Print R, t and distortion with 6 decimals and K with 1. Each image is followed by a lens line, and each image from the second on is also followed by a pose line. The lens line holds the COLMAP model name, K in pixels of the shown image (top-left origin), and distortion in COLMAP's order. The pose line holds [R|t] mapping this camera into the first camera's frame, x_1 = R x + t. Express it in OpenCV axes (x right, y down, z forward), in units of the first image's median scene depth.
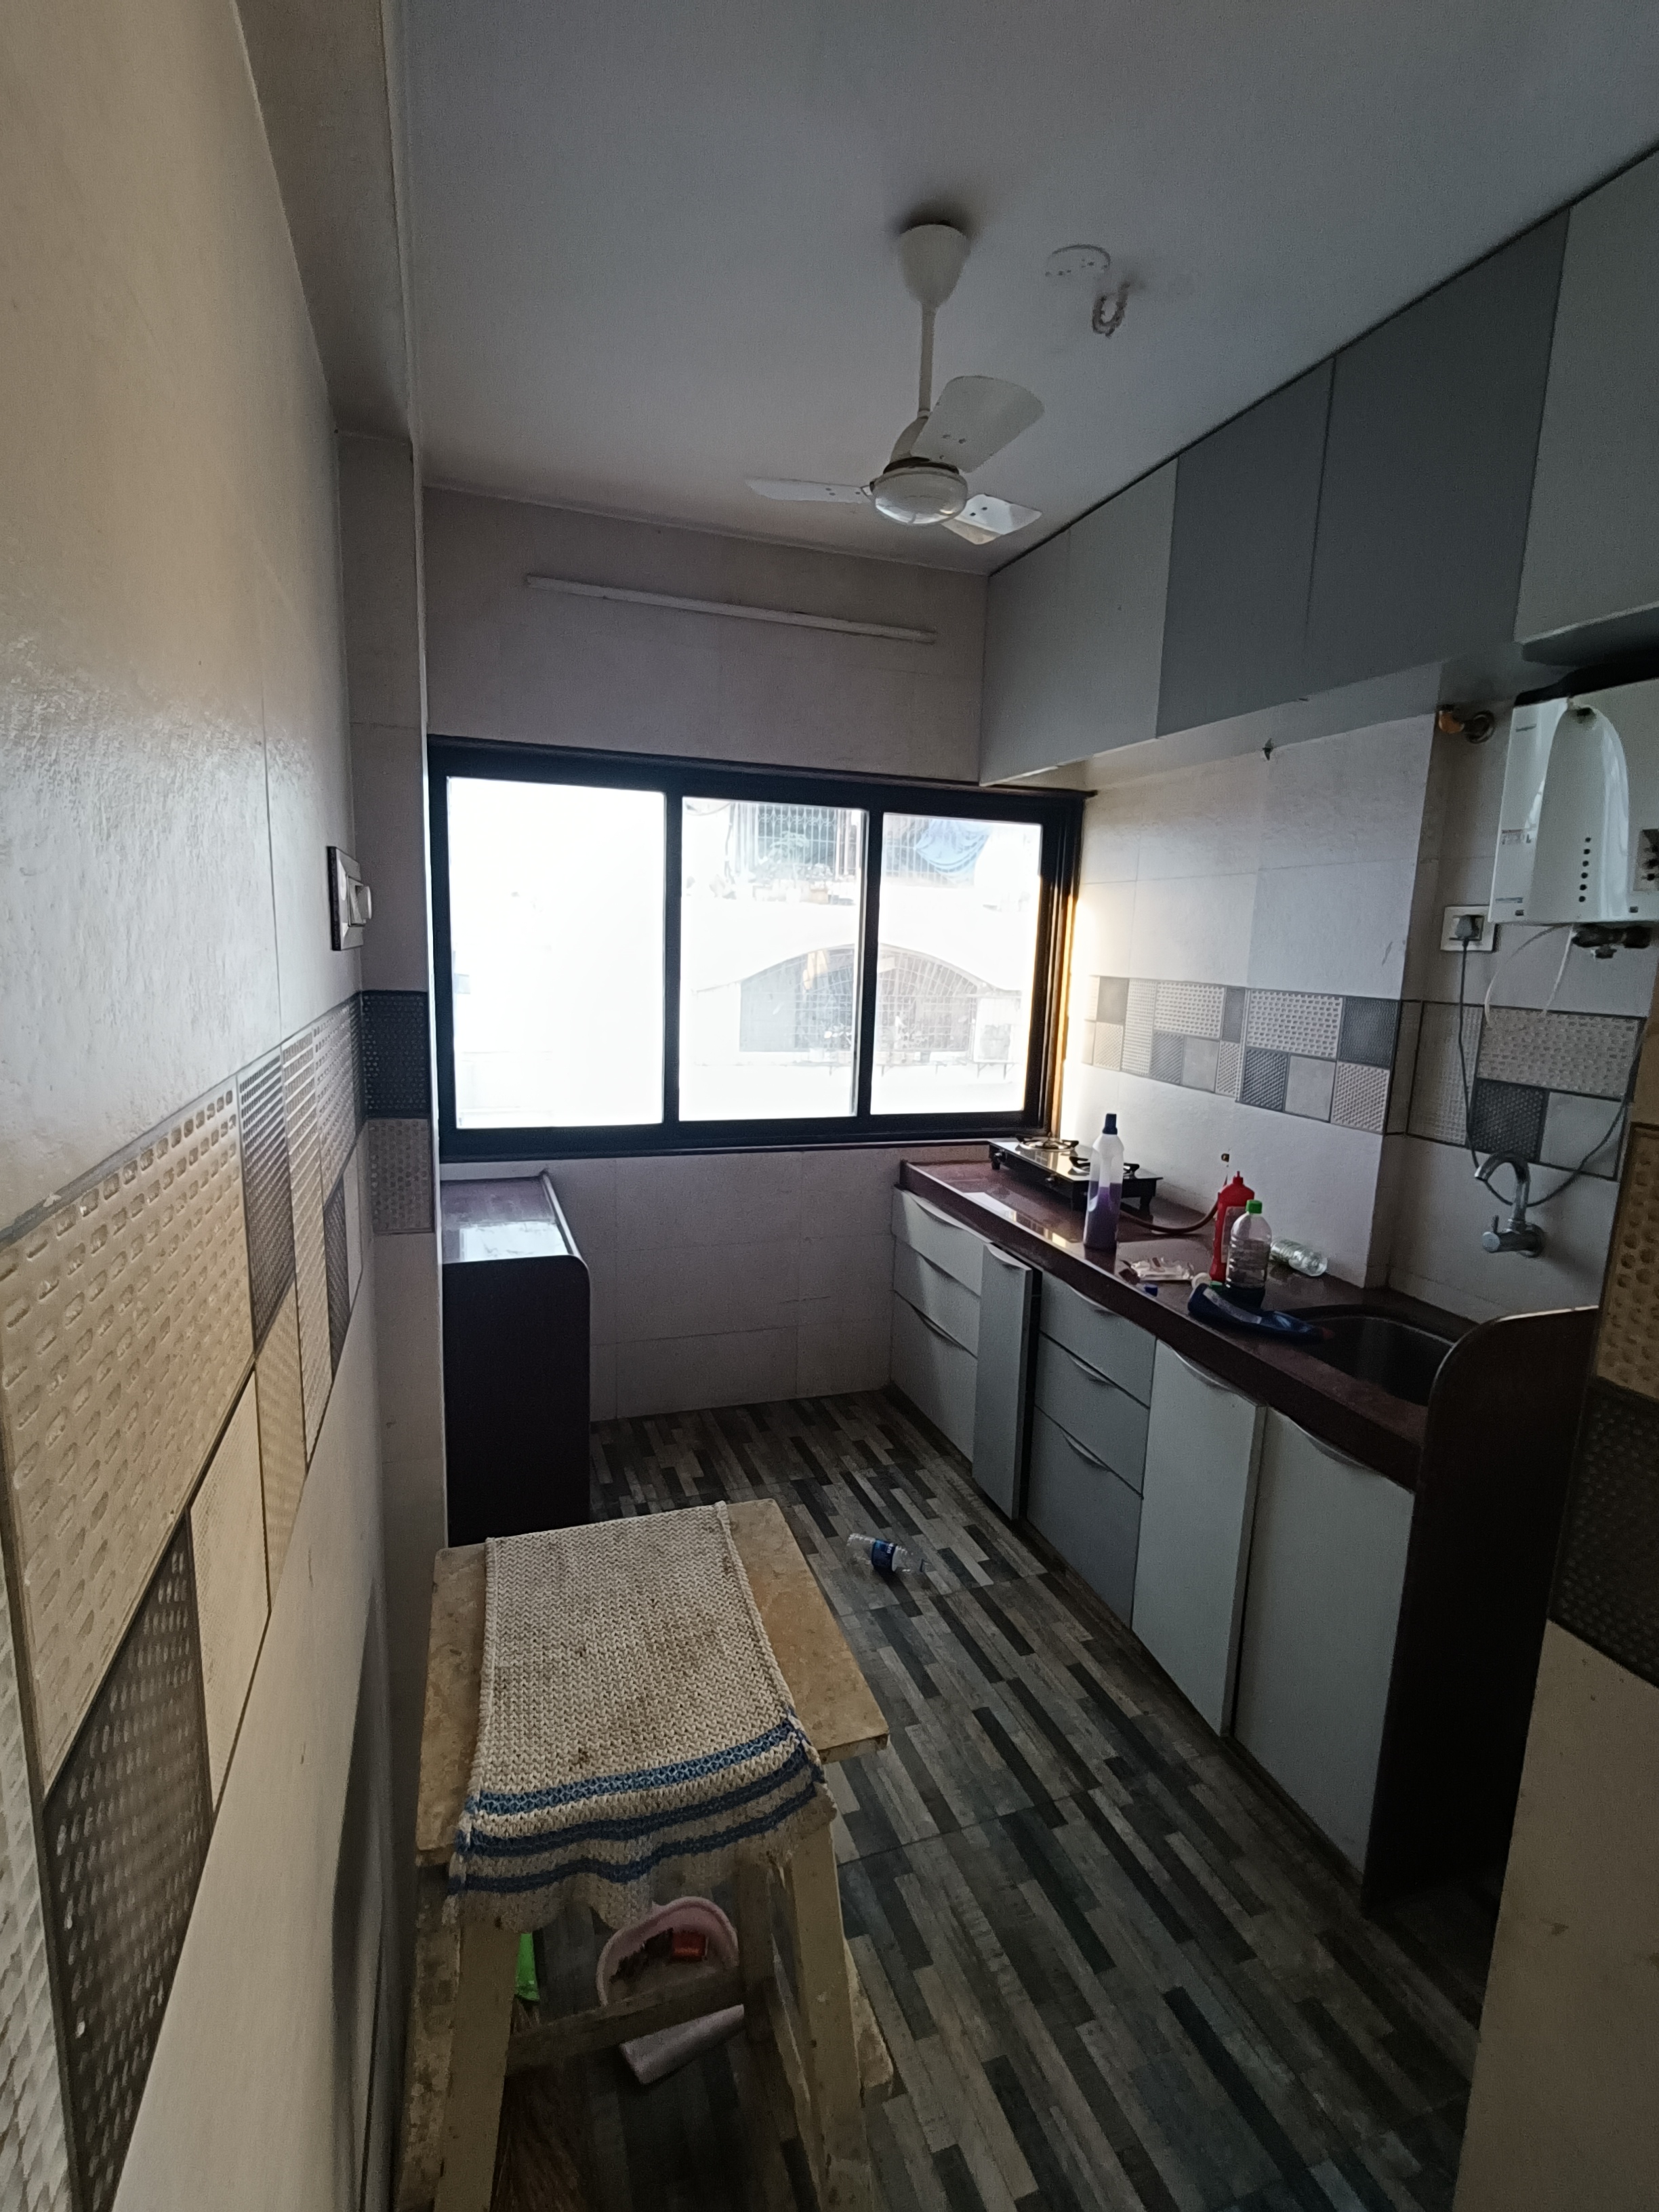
lens RADIAL K [[1032.7, 0, 823.0], [0, 1032.7, 1106.3], [0, 0, 1]] dist [0.009056, -0.000460]
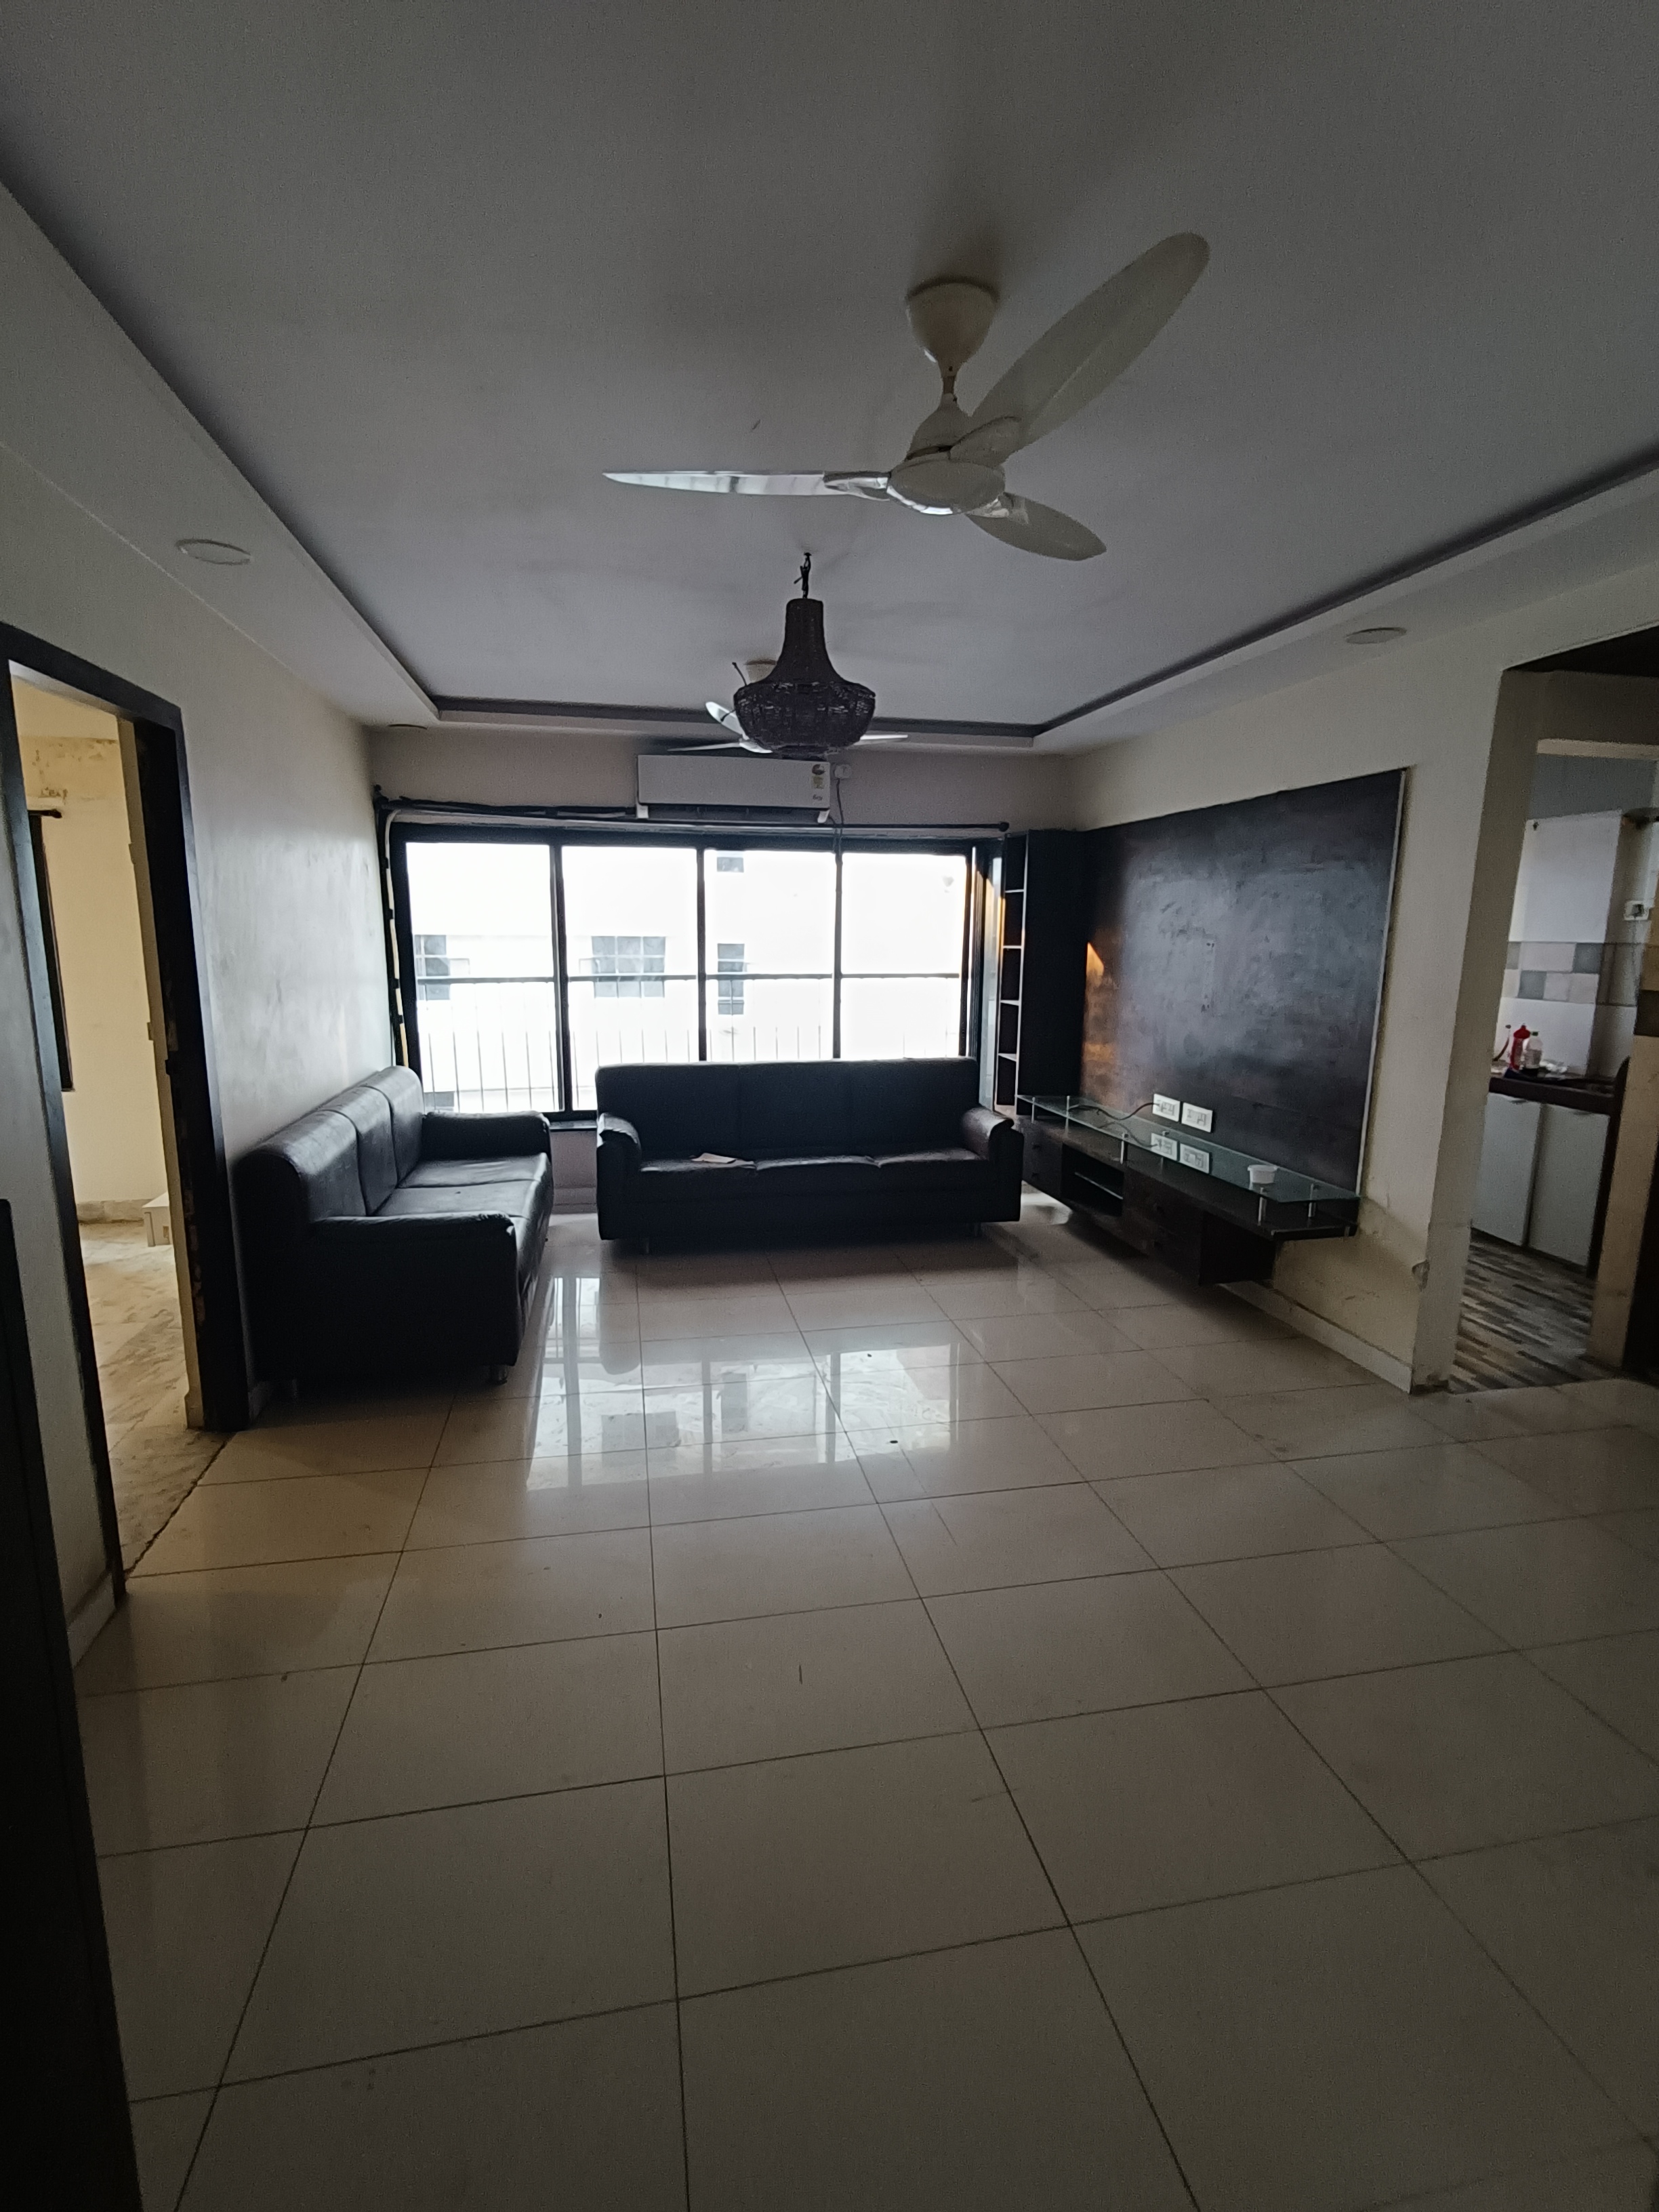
lens RADIAL K [[1032.7, 0, 830.3], [0, 1032.7, 1110.6], [0, 0, 1]] dist [0.009056, -0.000460]
pose [[0.991536, -0.001580, -0.129820, -0.834022], [0.003129, 0.999926, 0.011734, 0.234677], [0.129792, -0.012041, 0.991468, -1.488467]]
